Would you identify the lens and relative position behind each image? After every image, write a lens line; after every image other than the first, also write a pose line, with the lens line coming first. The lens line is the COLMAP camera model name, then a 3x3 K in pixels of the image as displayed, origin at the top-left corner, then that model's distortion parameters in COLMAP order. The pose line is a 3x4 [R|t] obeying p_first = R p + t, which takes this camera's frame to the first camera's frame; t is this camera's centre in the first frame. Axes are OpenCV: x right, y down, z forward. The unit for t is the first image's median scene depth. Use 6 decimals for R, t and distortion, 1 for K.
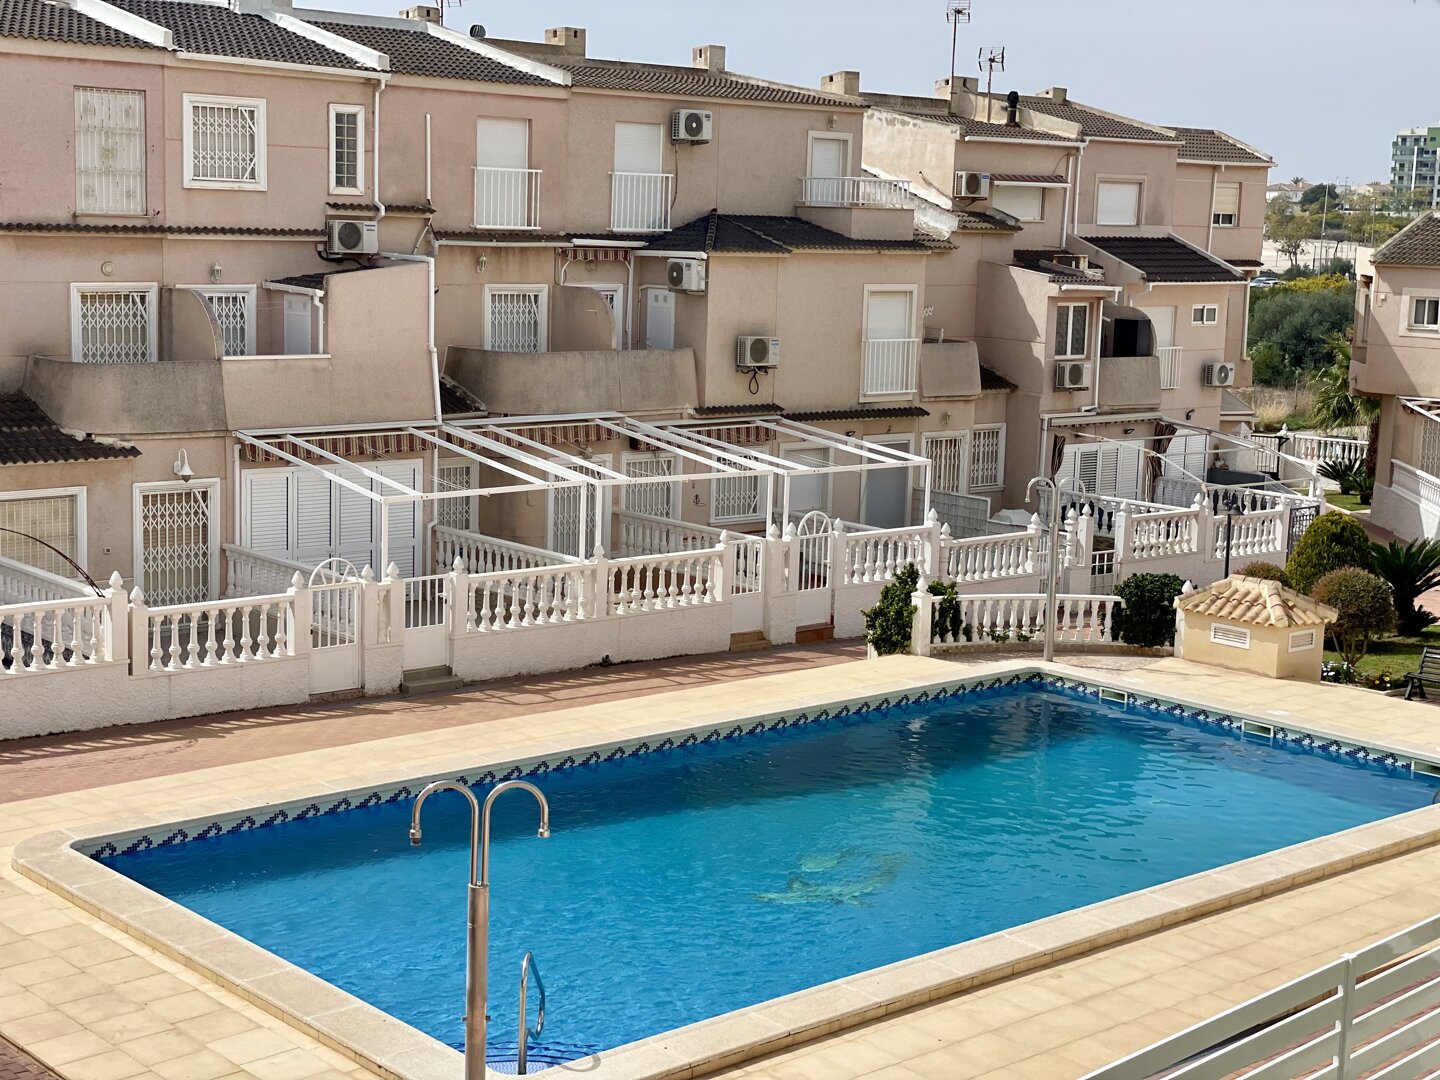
lens RADIAL K [[2145.1, 0, 720.0], [0, 2145.1, 540.0], [0, 0, 1]] dist [-0.003851, 0.594717]
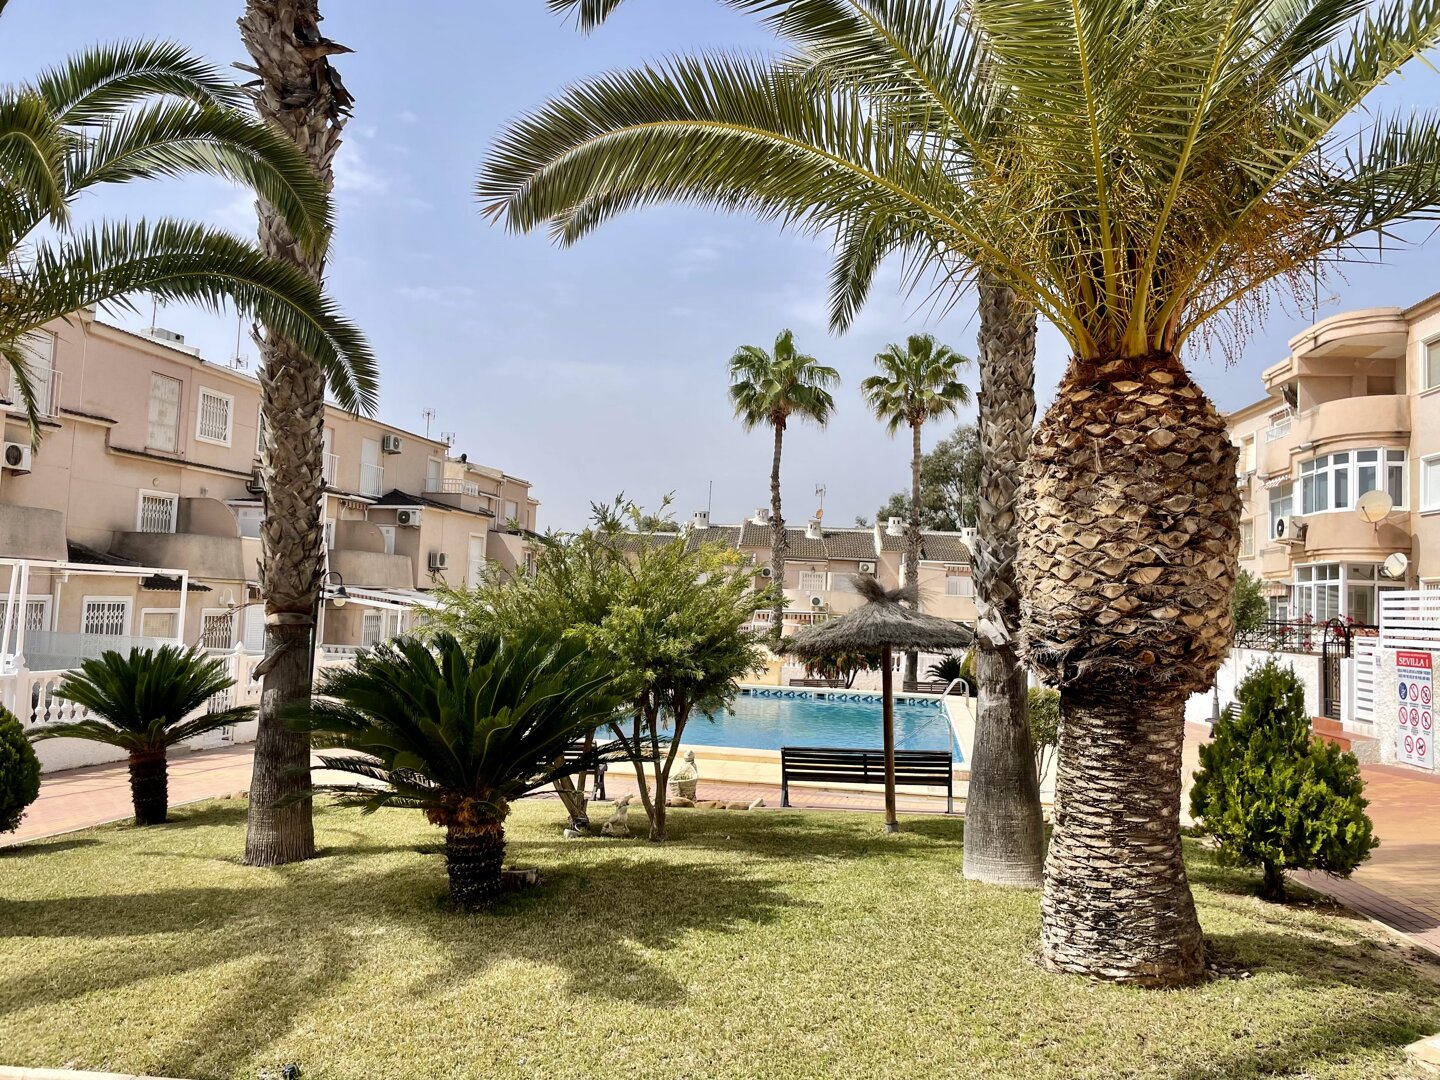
lens RADIAL K [[1081.0, 0, 757.1], [0, 1081.0, 535.0], [0, 0, 1]] dist [0.004016, -0.006884]
pose [[0.742441, 0.046796, 0.668275, -0.469383], [0.083306, 0.983365, -0.161411, 0.079213], [-0.664711, 0.175510, 0.726192, 0.109017]]
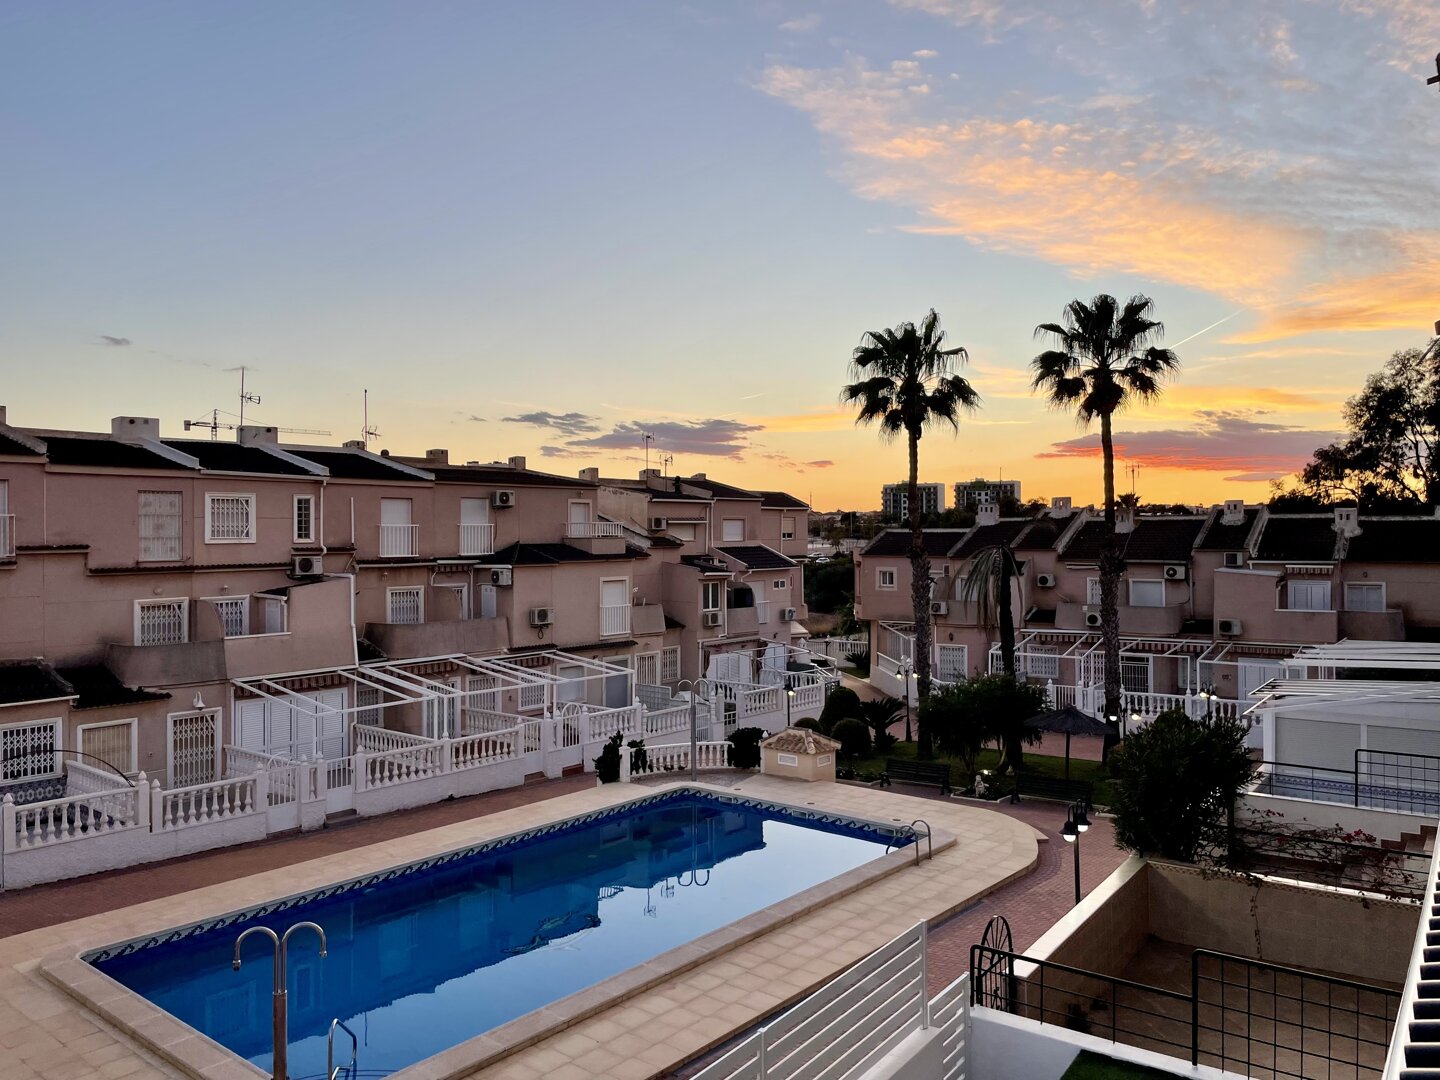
lens RADIAL K [[1081.0, 0, 757.1], [0, 1081.0, 535.0], [0, 0, 1]] dist [0.004016, -0.006884]
pose [[0.983582, -0.036533, 0.176725, 0.042257], [0.061902, 0.988180, -0.140243, -0.015691], [-0.169512, 0.148880, 0.974218, 0.044429]]
